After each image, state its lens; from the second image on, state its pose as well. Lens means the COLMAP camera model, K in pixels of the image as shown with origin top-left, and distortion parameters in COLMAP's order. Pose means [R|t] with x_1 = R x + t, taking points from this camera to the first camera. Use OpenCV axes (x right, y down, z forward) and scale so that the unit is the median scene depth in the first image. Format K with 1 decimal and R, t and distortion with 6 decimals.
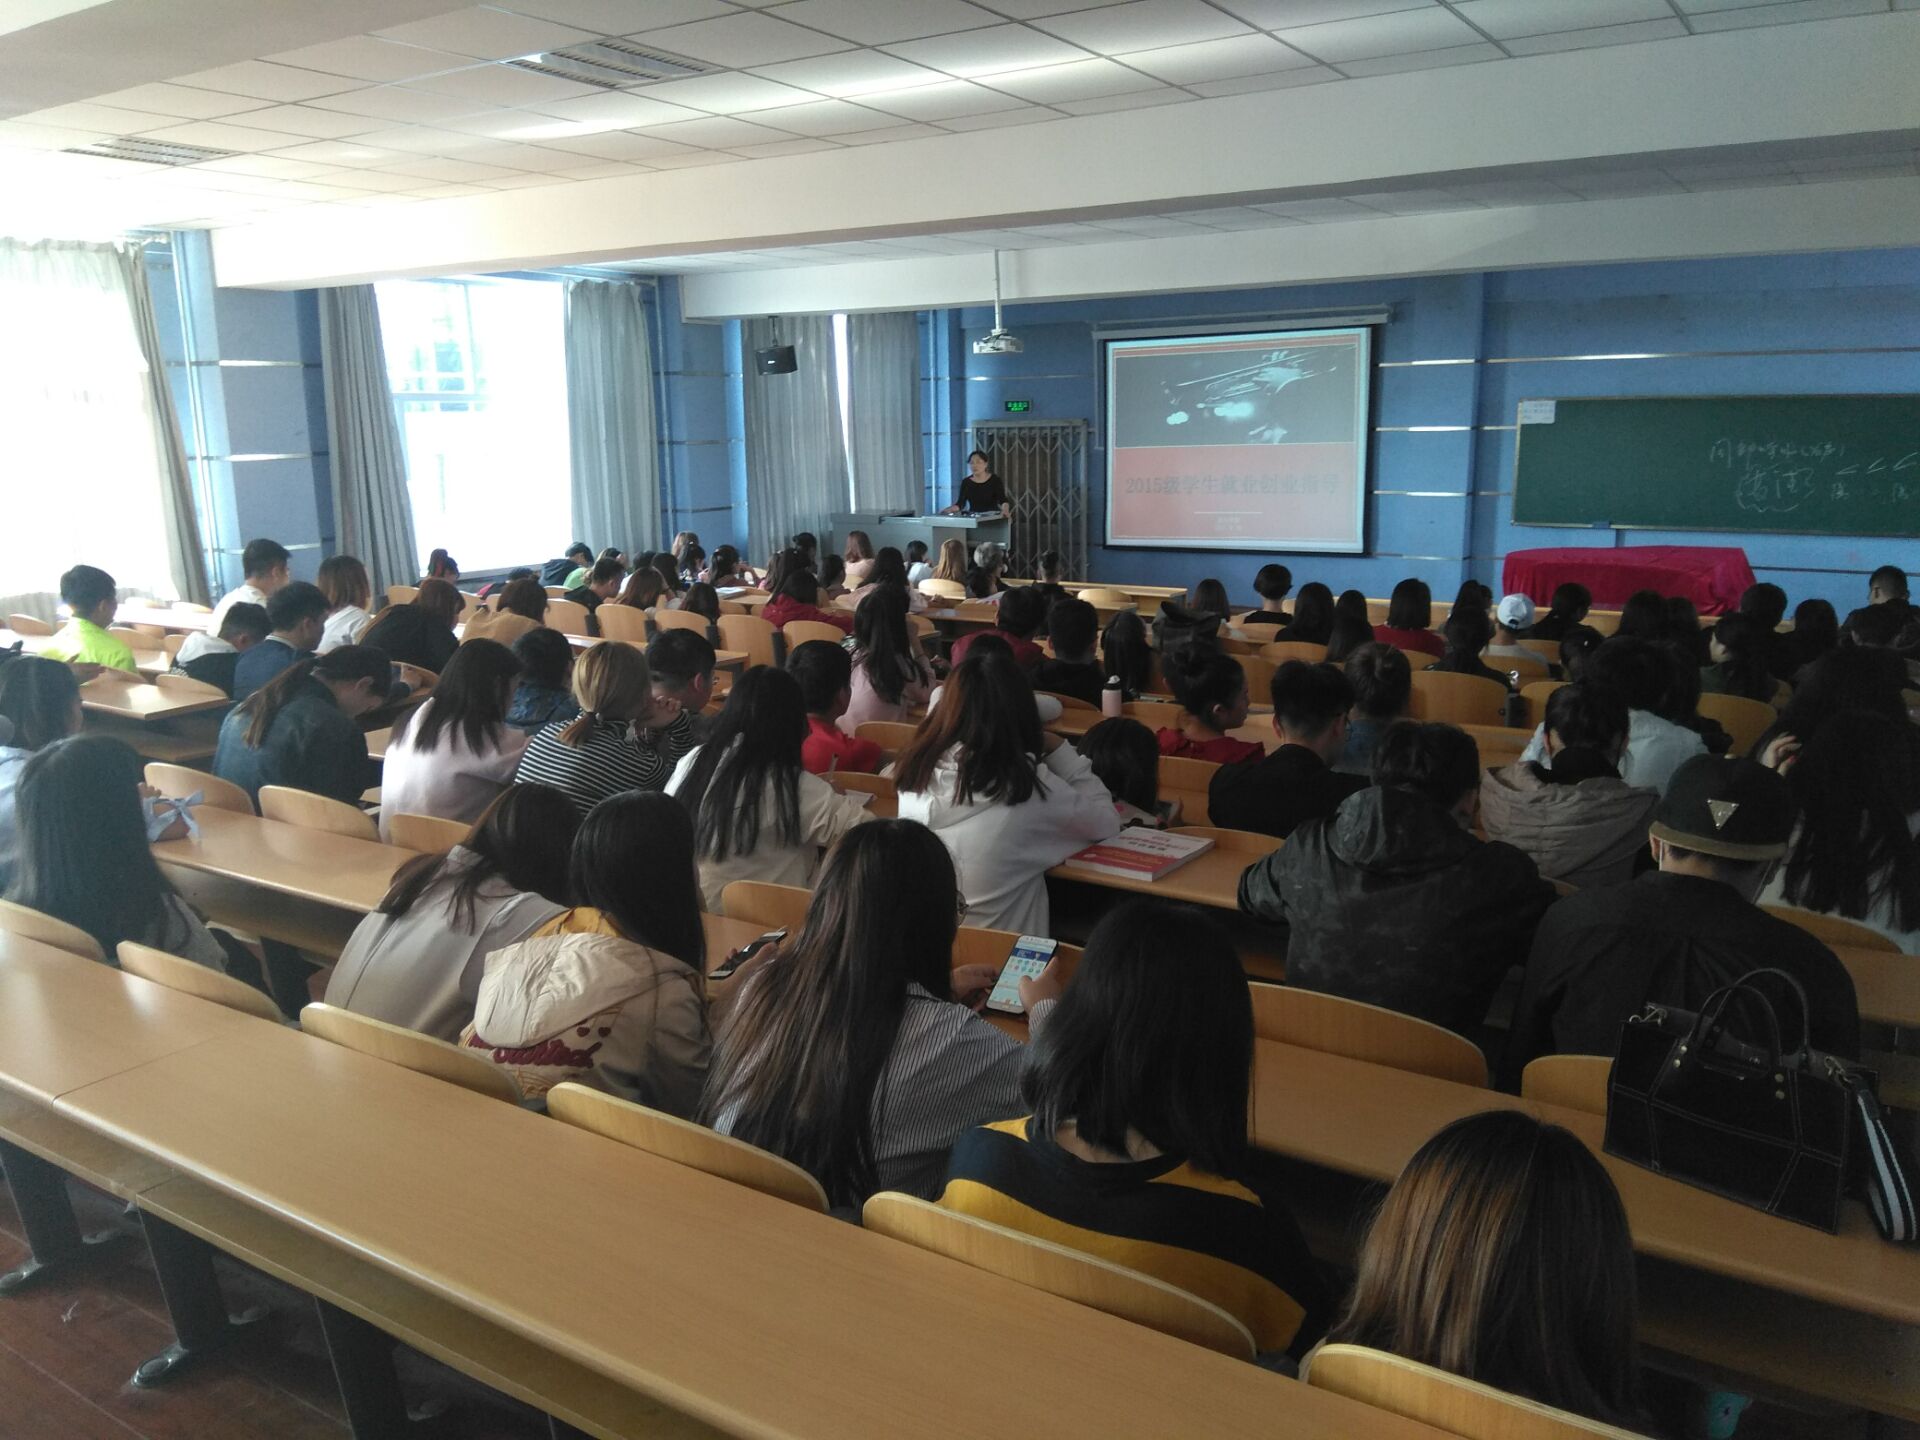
lens RADIAL K [[1520.4, 0, 960.0], [0, 1520.4, 720.0], [0, 0, 1]] dist [0.074383, -0.136506]
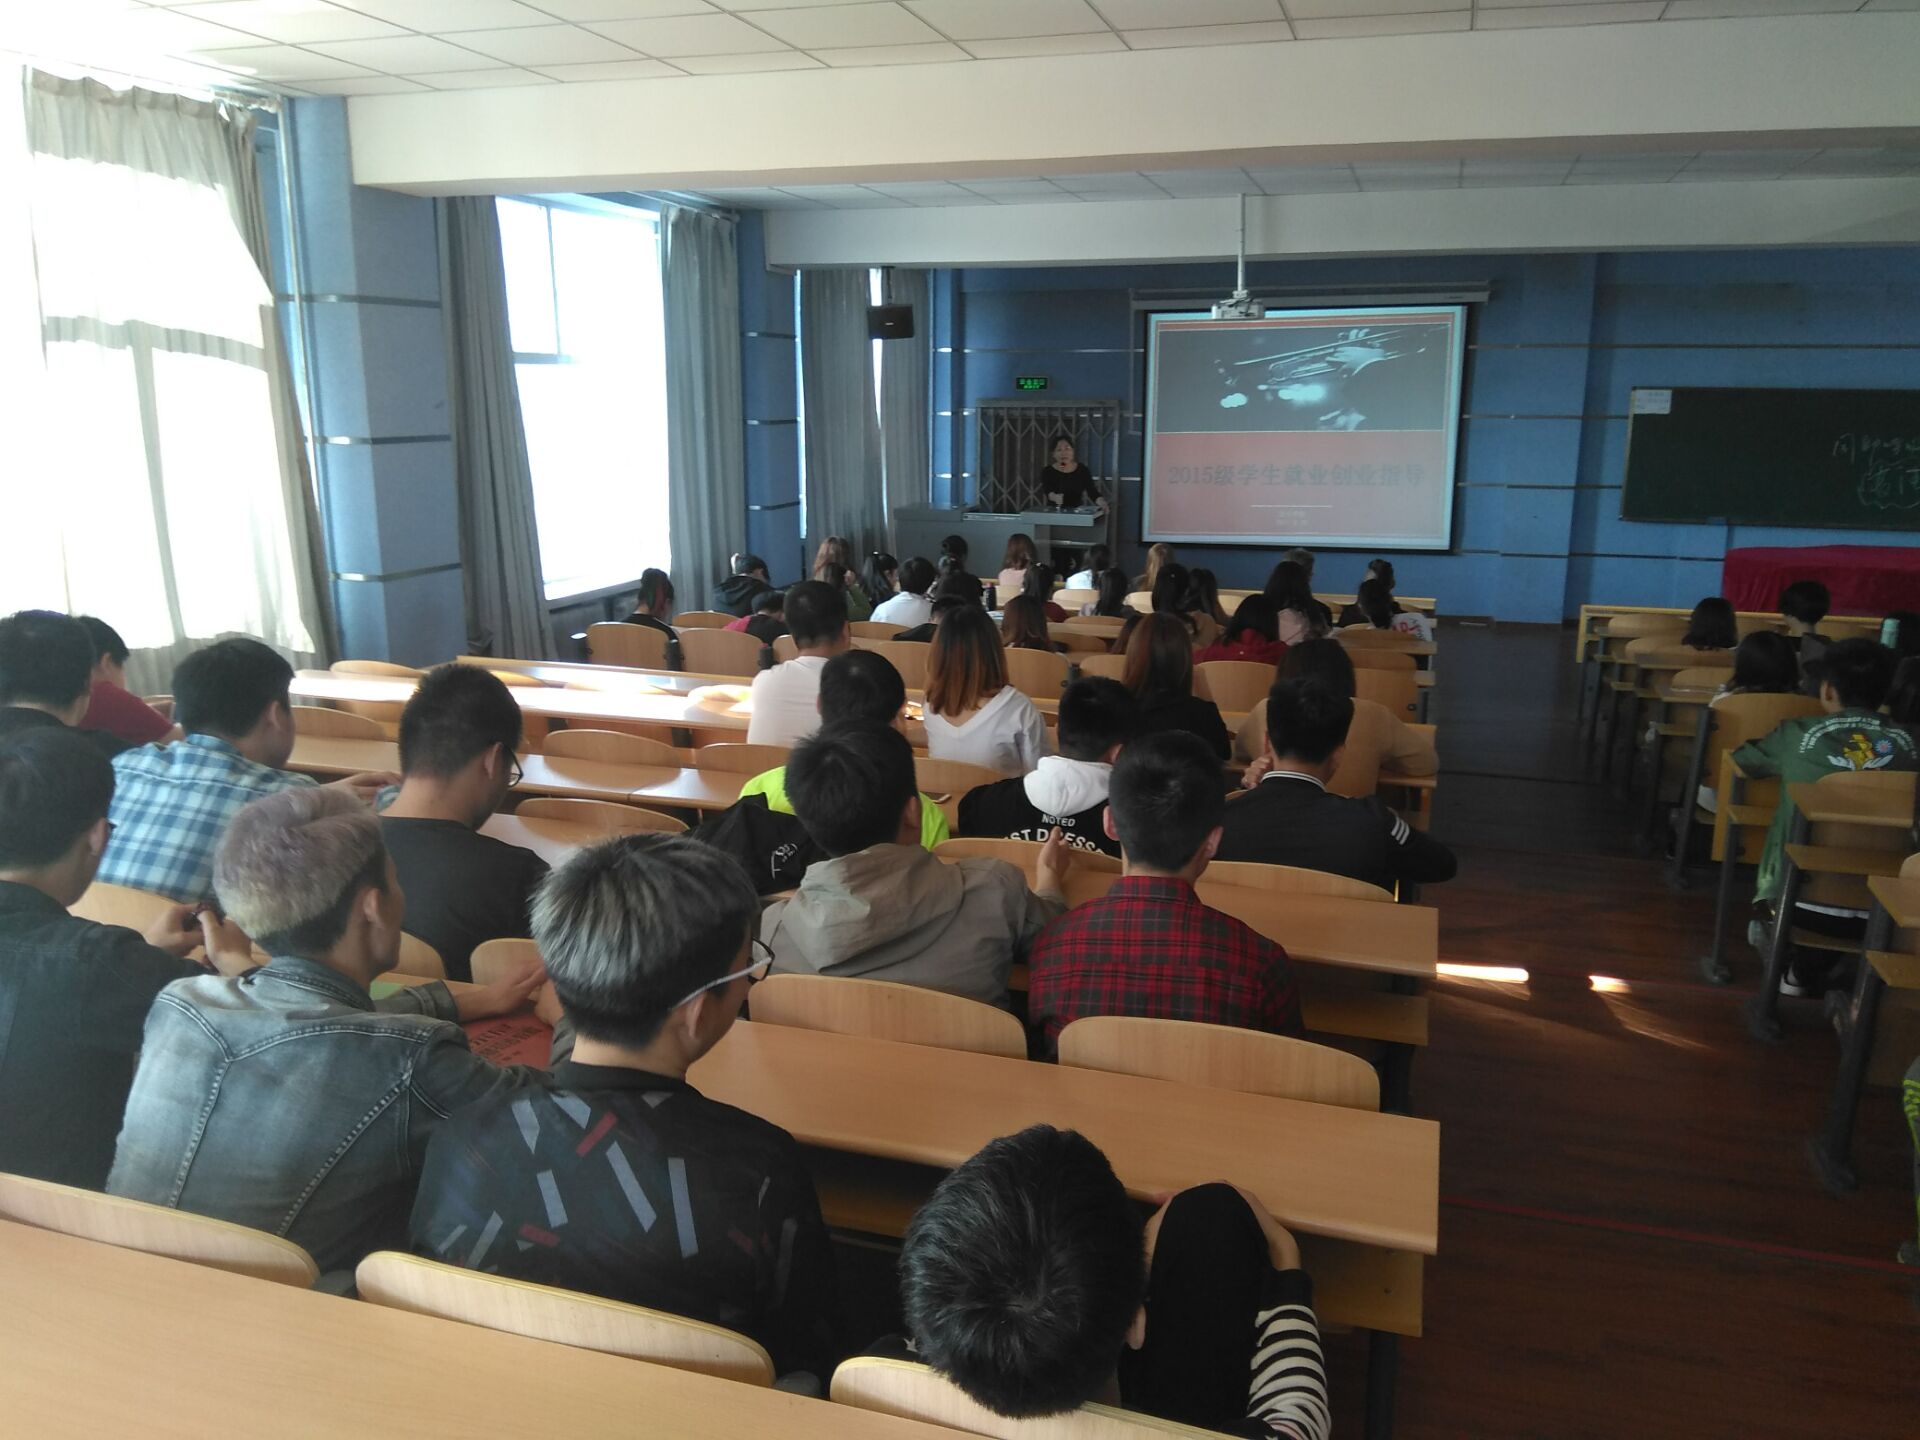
lens RADIAL K [[1520.4, 0, 960.0], [0, 1520.4, 720.0], [0, 0, 1]] dist [0.074383, -0.136506]
pose [[0.962813, -0.037924, 0.267495, -0.281895], [0.034306, 0.999246, 0.018187, -0.034139], [-0.267983, -0.008333, 0.963388, 0.188438]]
